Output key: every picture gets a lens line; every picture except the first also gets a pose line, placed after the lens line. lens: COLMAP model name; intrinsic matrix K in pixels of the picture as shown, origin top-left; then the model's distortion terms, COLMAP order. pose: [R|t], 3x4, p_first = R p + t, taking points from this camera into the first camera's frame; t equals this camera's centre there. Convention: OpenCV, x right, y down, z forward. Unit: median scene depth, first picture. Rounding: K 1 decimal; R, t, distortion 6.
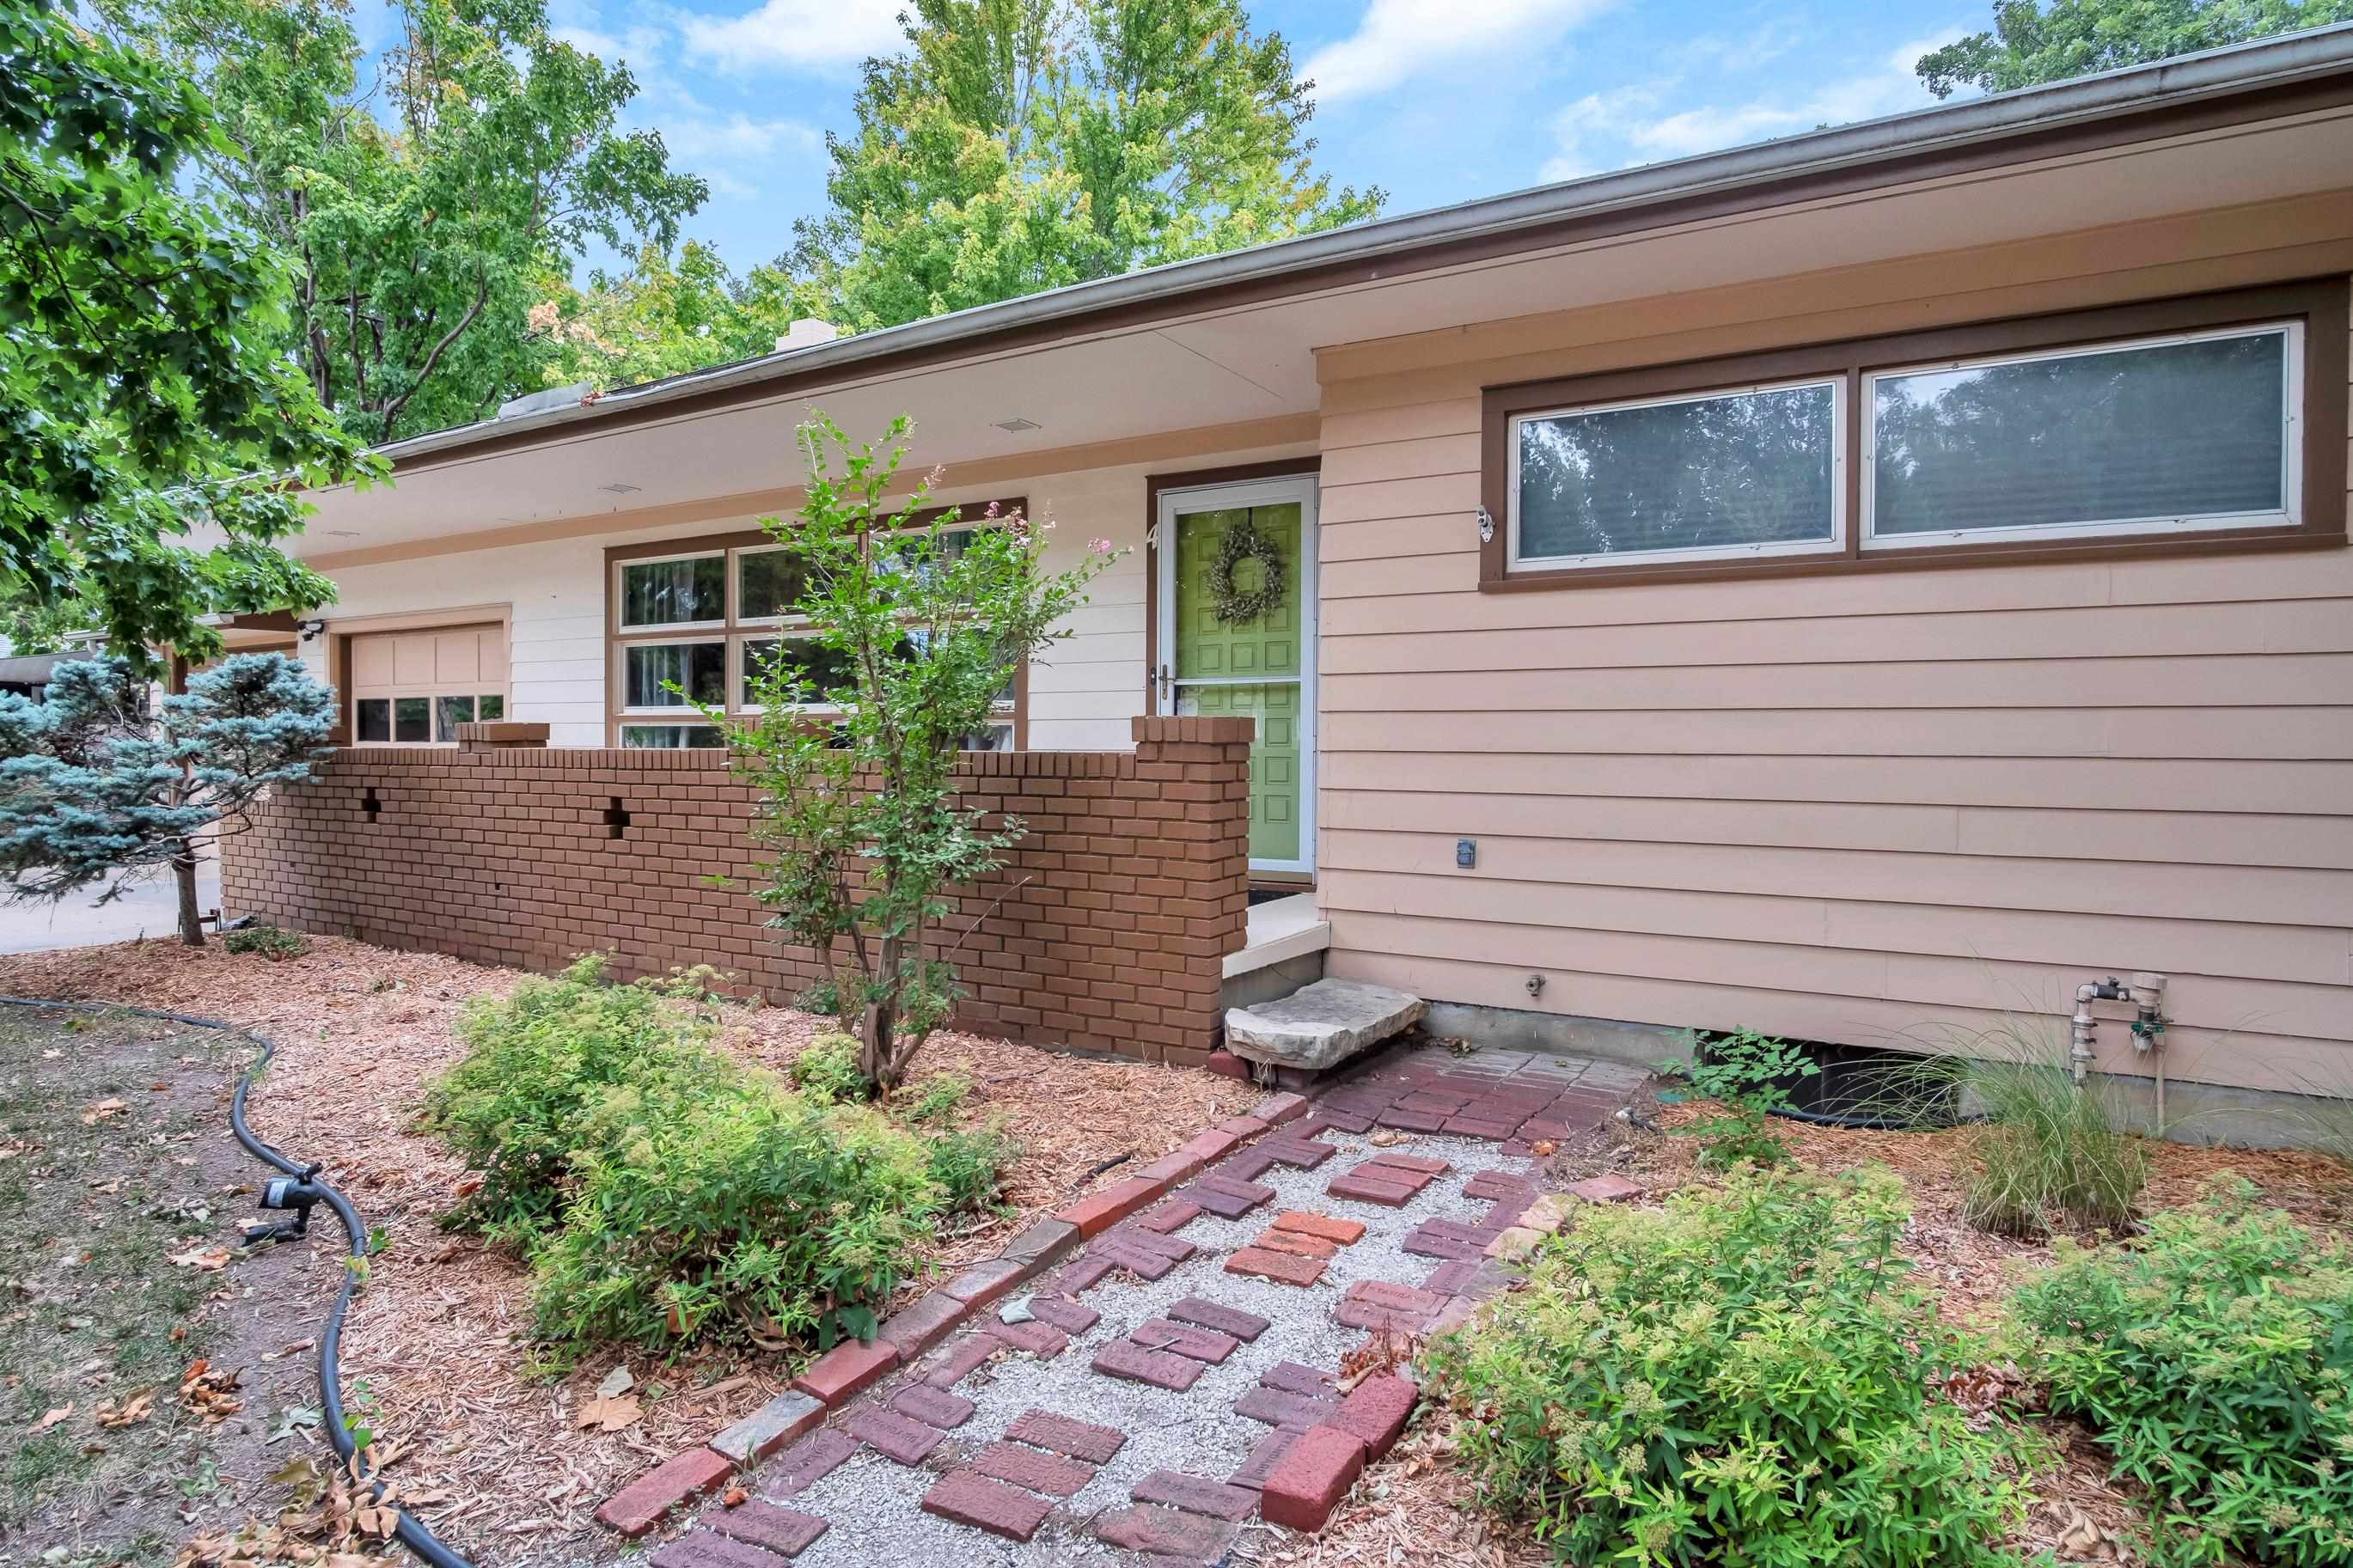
lens RADIAL K [[2439.0, 0, 1185.0], [0, 2439.0, 782.1], [0, 0, 1]] dist [-0.016434, 0.000000]
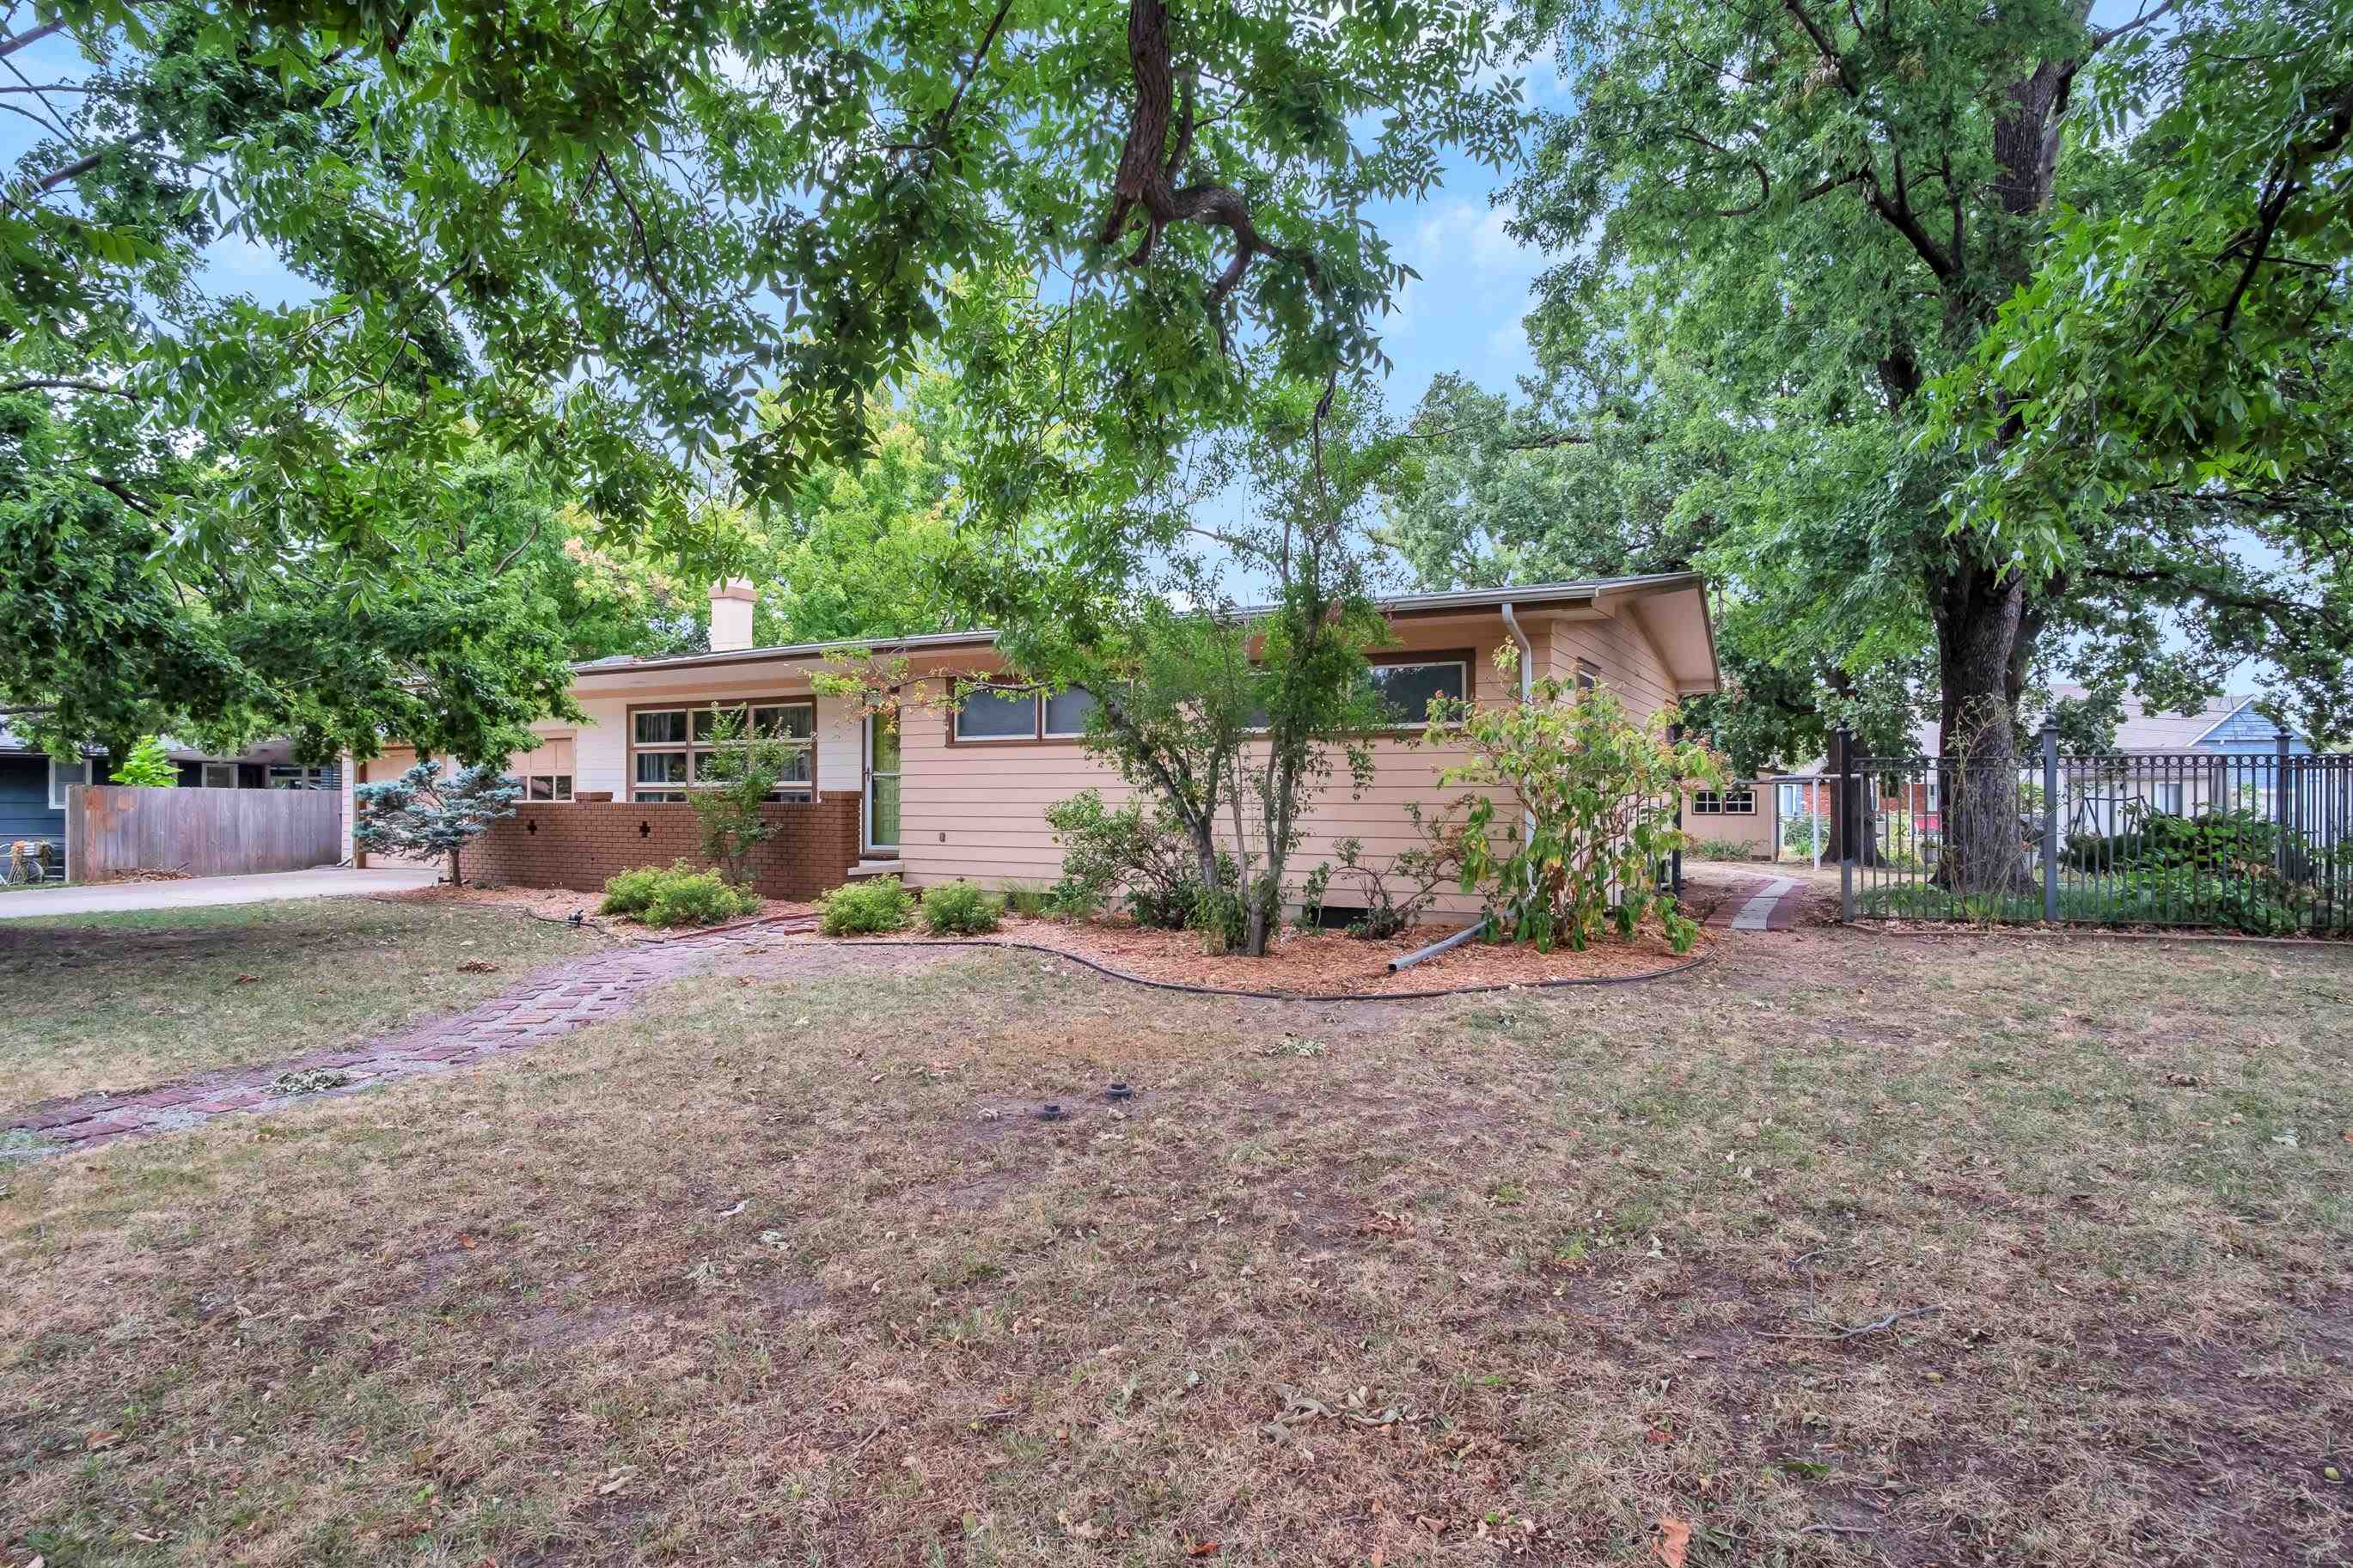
lens RADIAL K [[2439.0, 0, 1168.2], [0, 2439.0, 782.9], [0, 0, 1]] dist [-0.016434, 0.000000]
pose [[0.999918, -0.000873, 0.012768, 0.233800], [0.001190, 0.999689, -0.024895, 0.025427], [-0.012743, 0.024908, 0.999609, -1.290833]]
